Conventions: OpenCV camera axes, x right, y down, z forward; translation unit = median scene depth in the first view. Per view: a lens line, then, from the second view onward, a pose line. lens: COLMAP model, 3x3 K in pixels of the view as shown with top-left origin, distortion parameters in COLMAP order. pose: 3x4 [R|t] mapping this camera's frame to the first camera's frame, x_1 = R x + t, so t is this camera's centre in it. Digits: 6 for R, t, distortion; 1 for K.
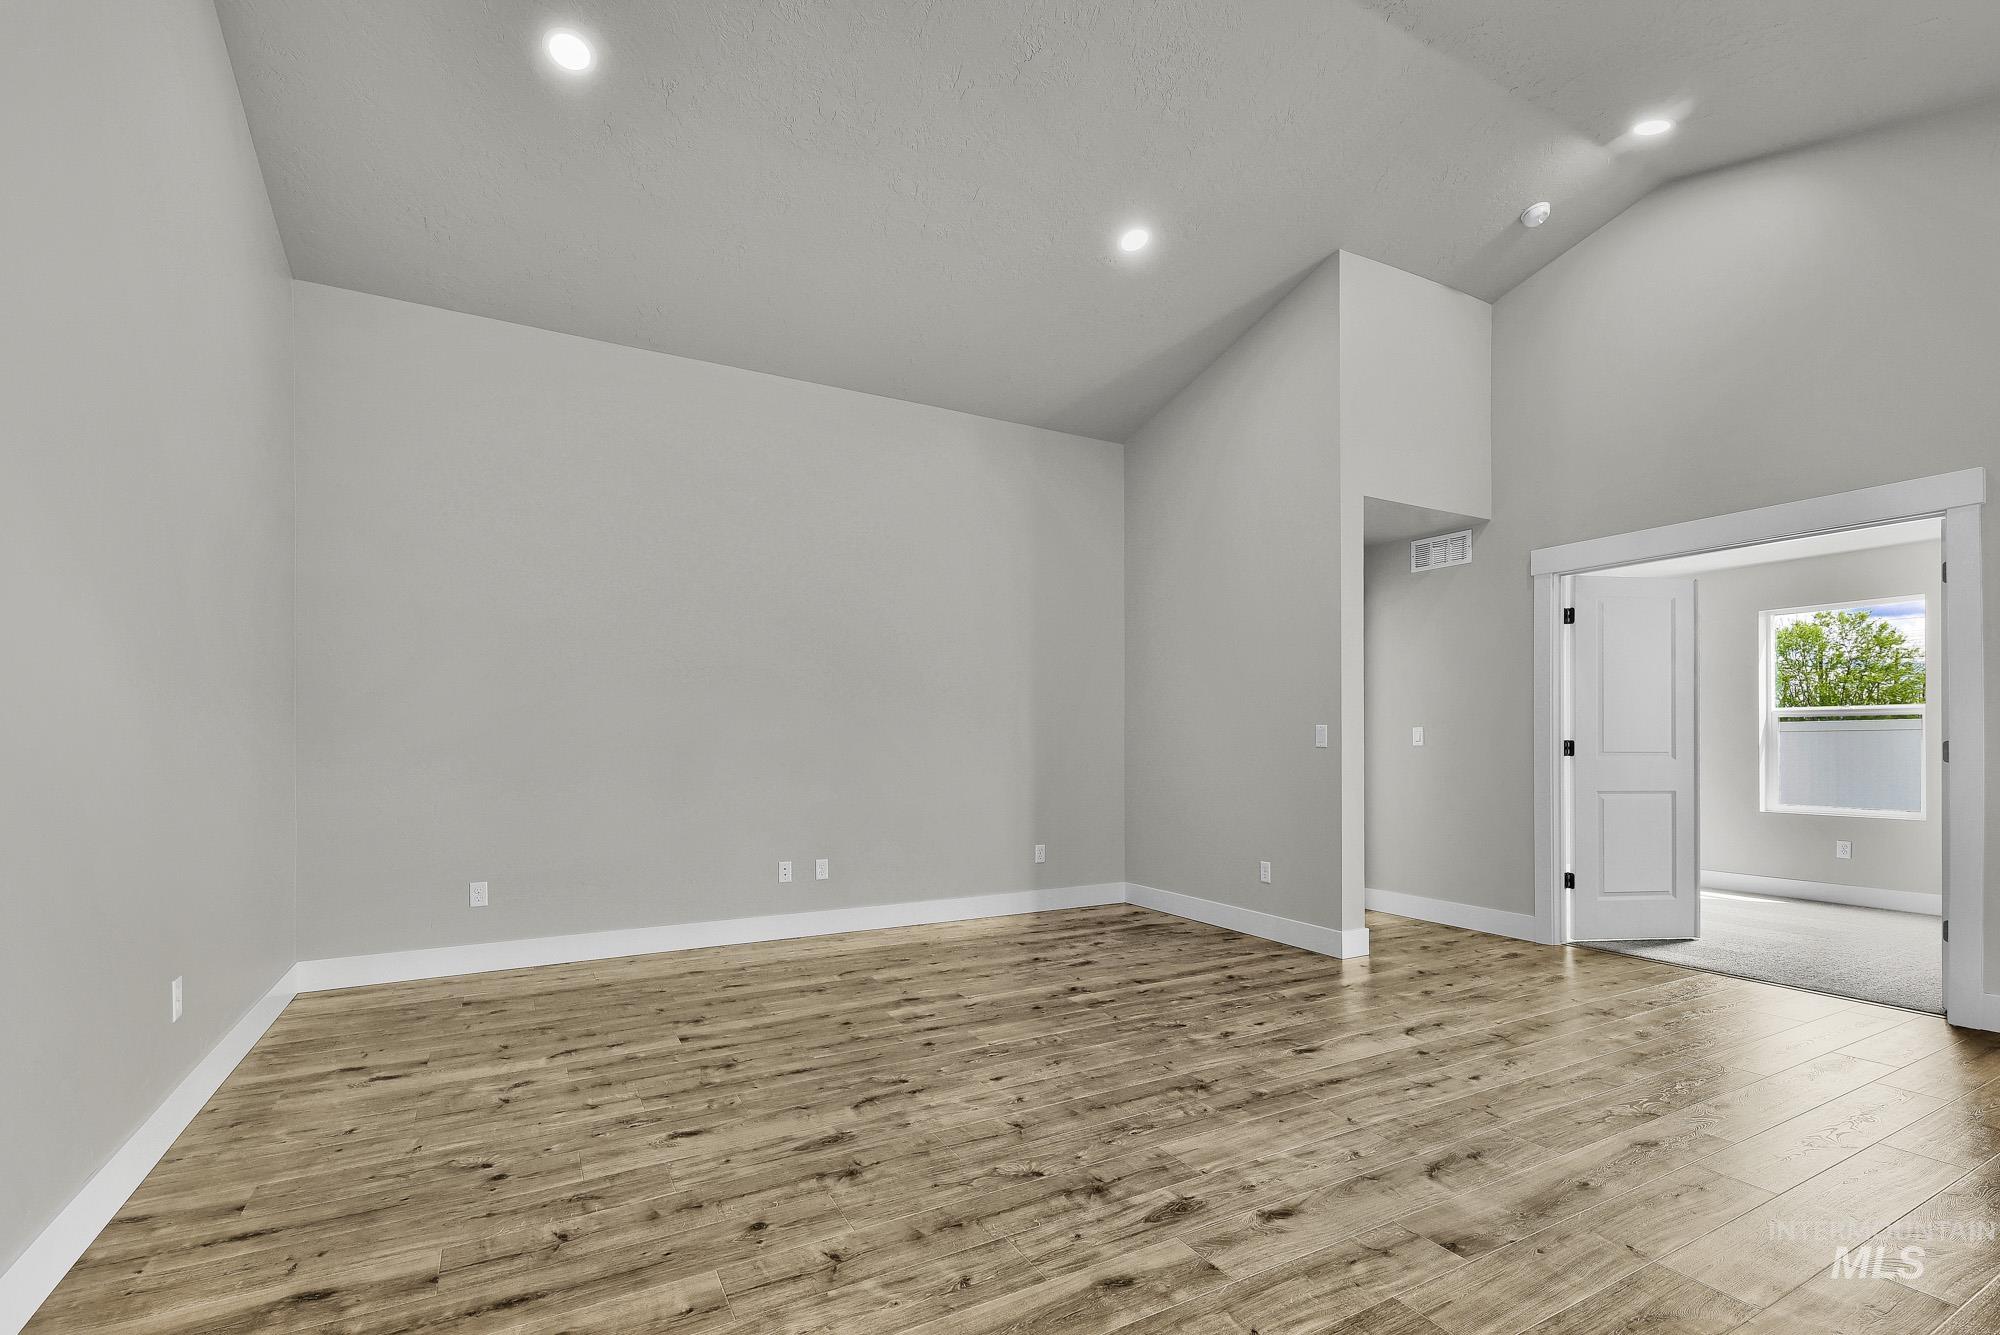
lens RADIAL K [[893.0, 0, 1001.1], [0, 893.0, 737.9], [0, 0, 1]] dist [0.011956, -0.000048]
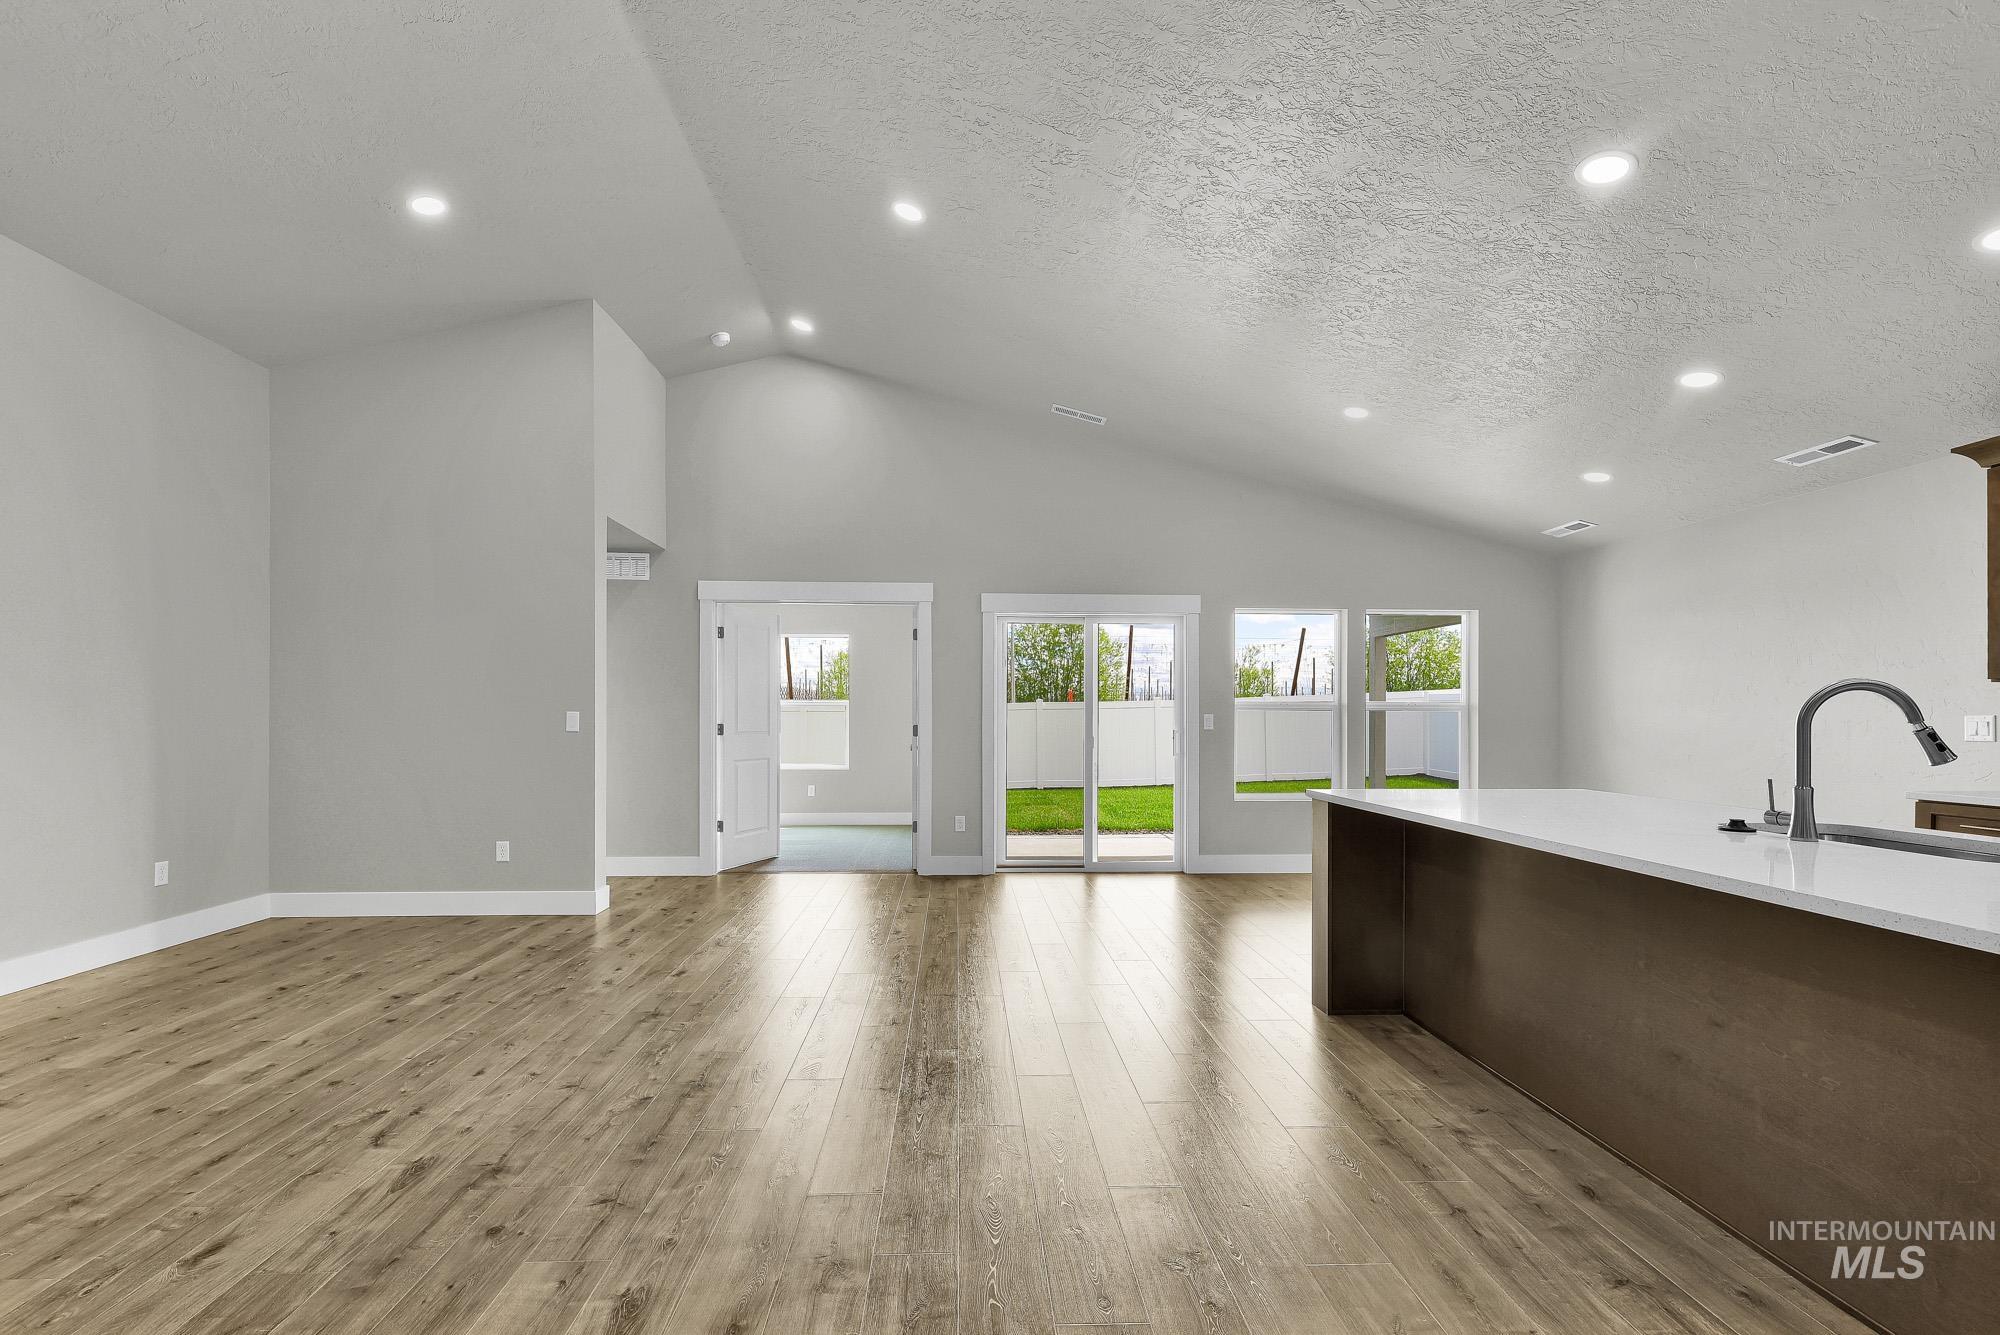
lens RADIAL K [[877.9, 0, 998.2], [0, 877.9, 715.1], [0, 0, 1]] dist [0.004439, -0.000694]
pose [[0.443991, 0.002927, 0.896027, -0.533333], [-0.007140, 0.999974, 0.000272, -0.019973], [-0.896003, -0.006518, 0.444000, 0.038985]]
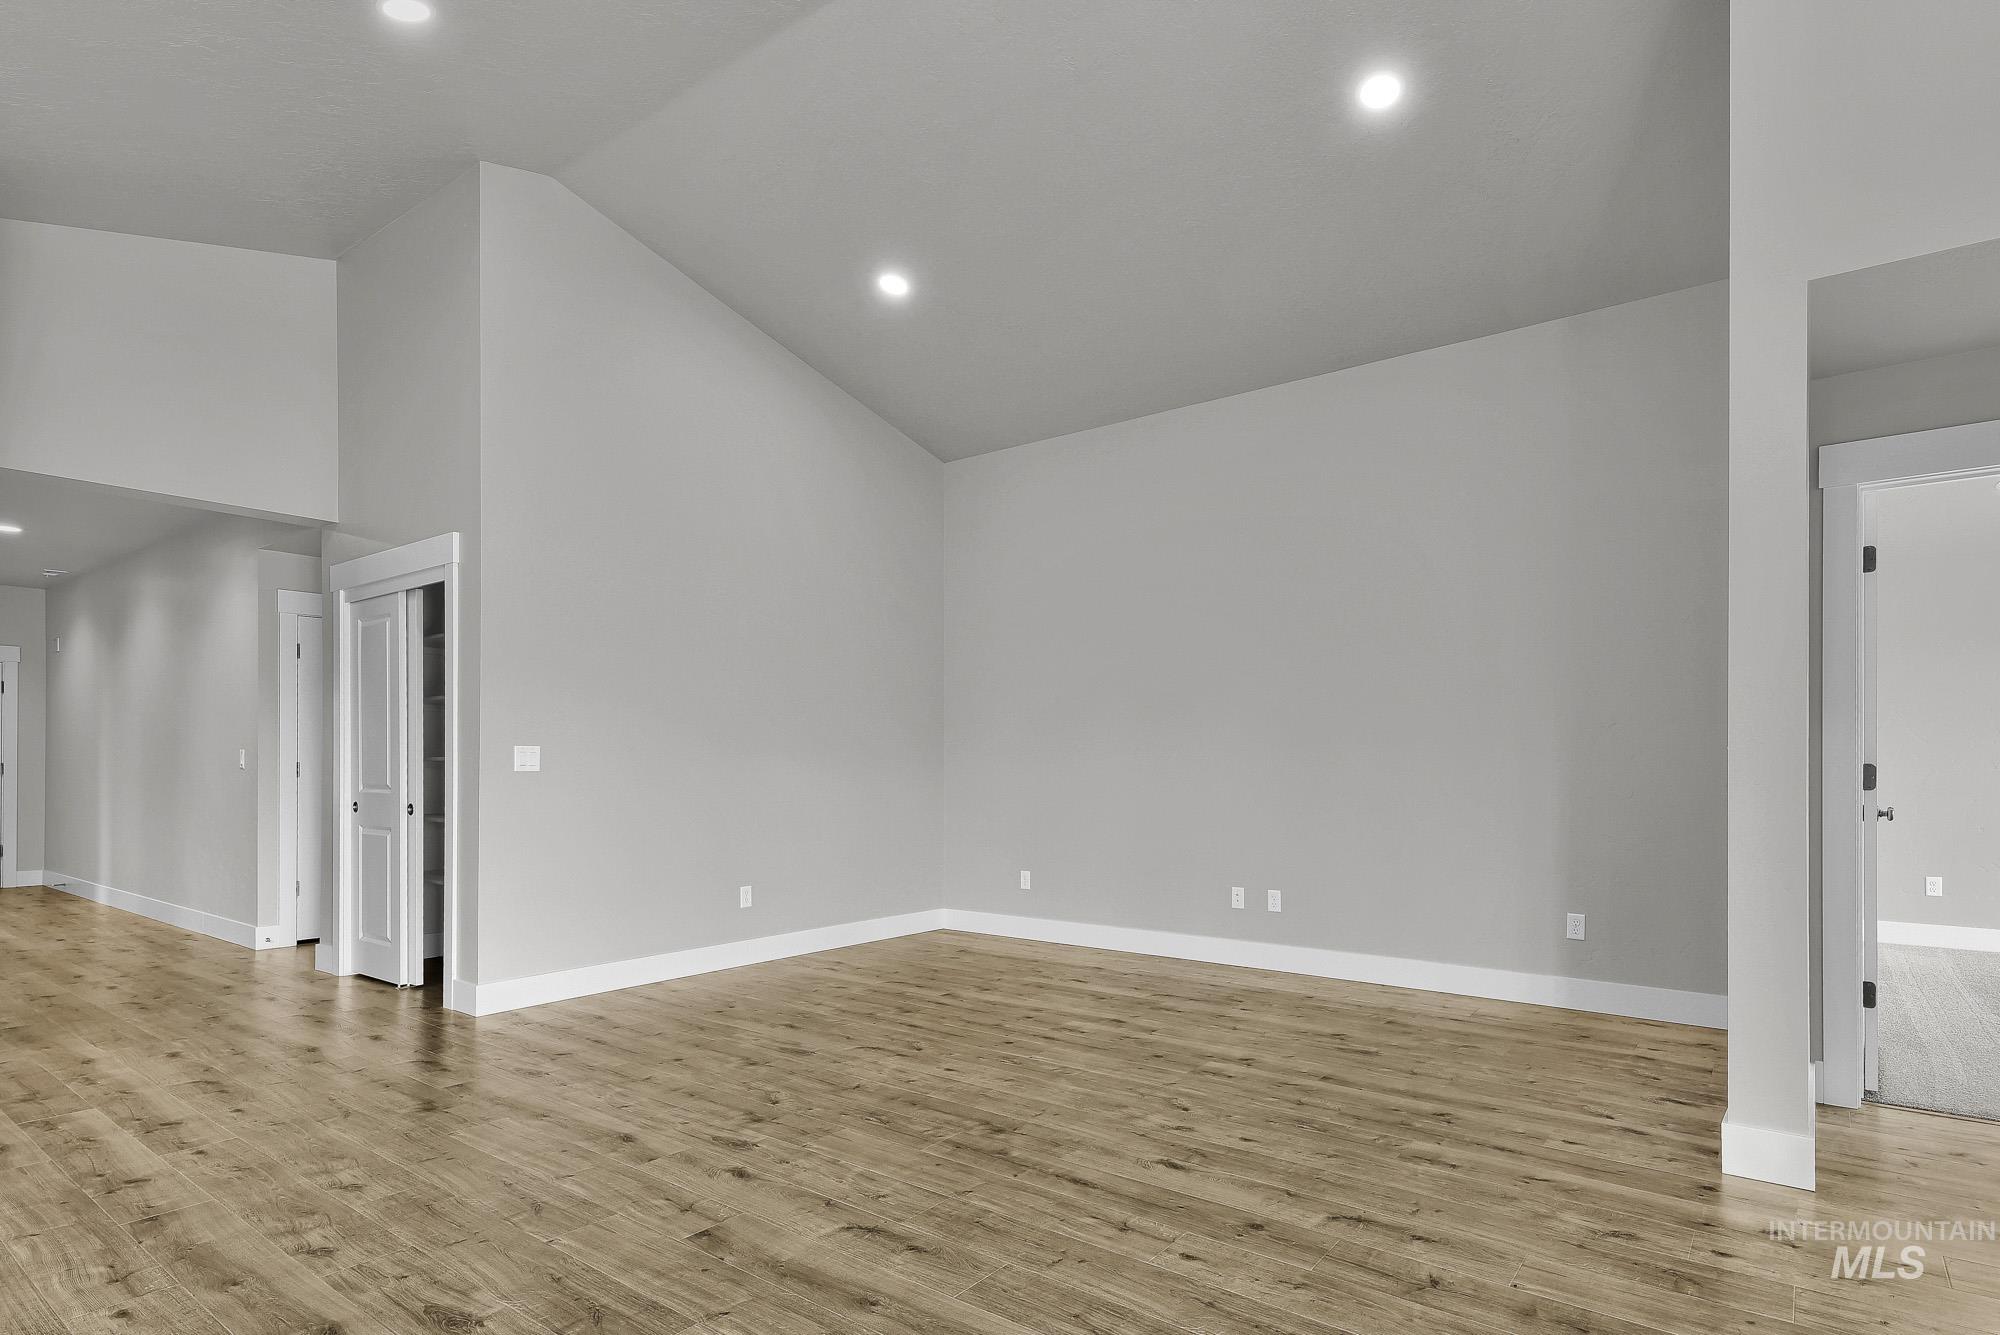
lens RADIAL K [[1035.5, 0, 1039.3], [0, 1035.5, 762.7], [0, 0, 1]] dist [0.014313, 0.000013]
pose [[0.407420, -0.001942, -0.913239, 1.033059], [0.005349, 0.999986, 0.000260, -0.000083], [0.913225, -0.004991, 0.407425, 0.491133]]
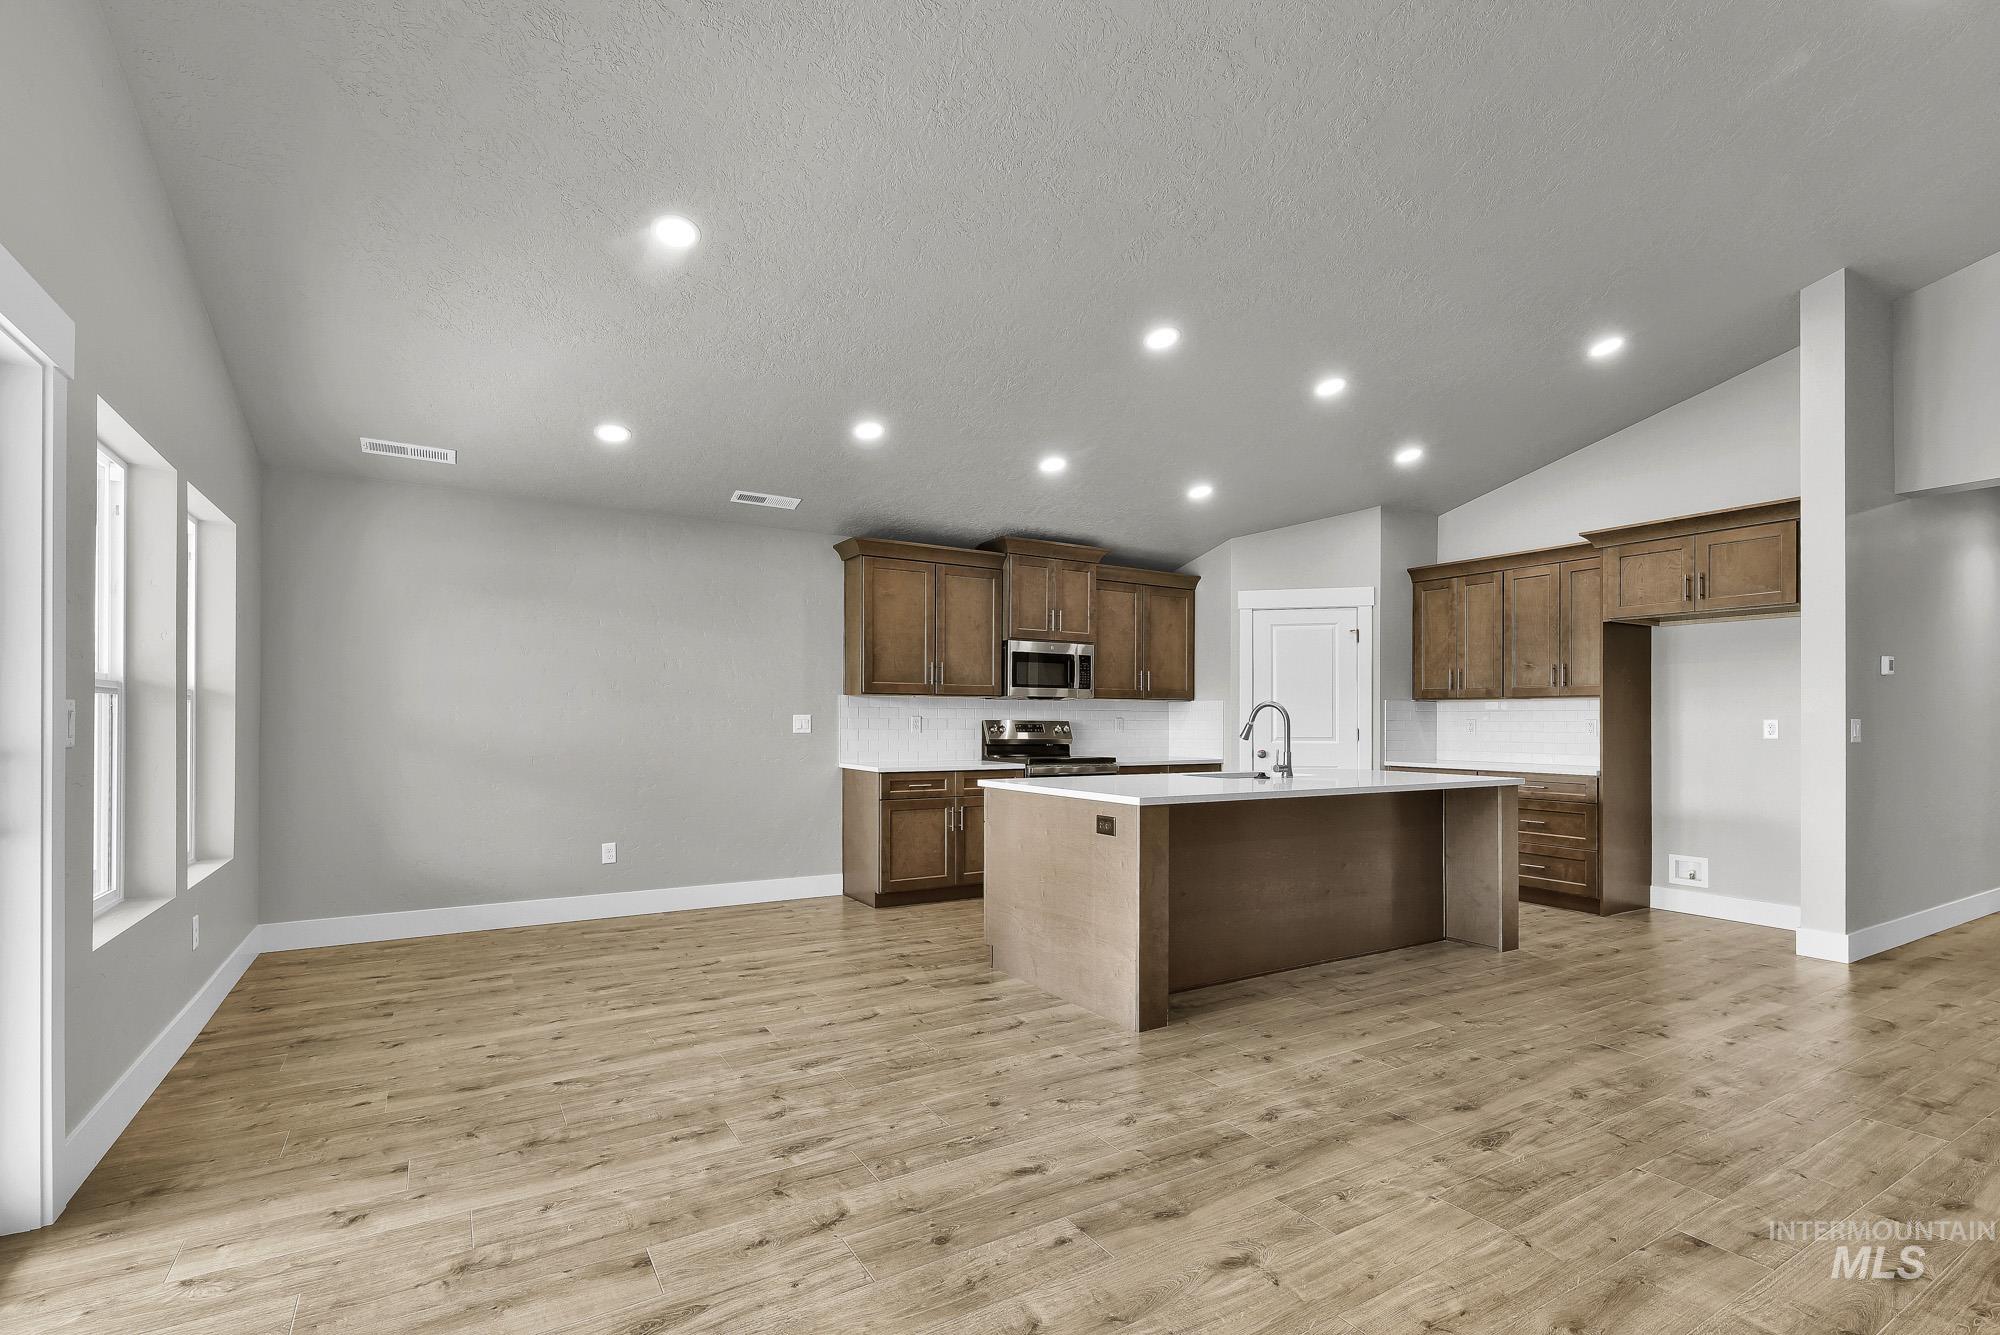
lens RADIAL K [[915.7, 0, 993.8], [0, 915.7, 722.0], [0, 0, 1]] dist [0.010025, -0.000092]
pose [[-0.999316, -0.006188, -0.036456, 0.765779], [-0.006005, 0.999969, -0.005128, -0.008501], [0.036486, -0.004905, -0.999322, 1.153372]]
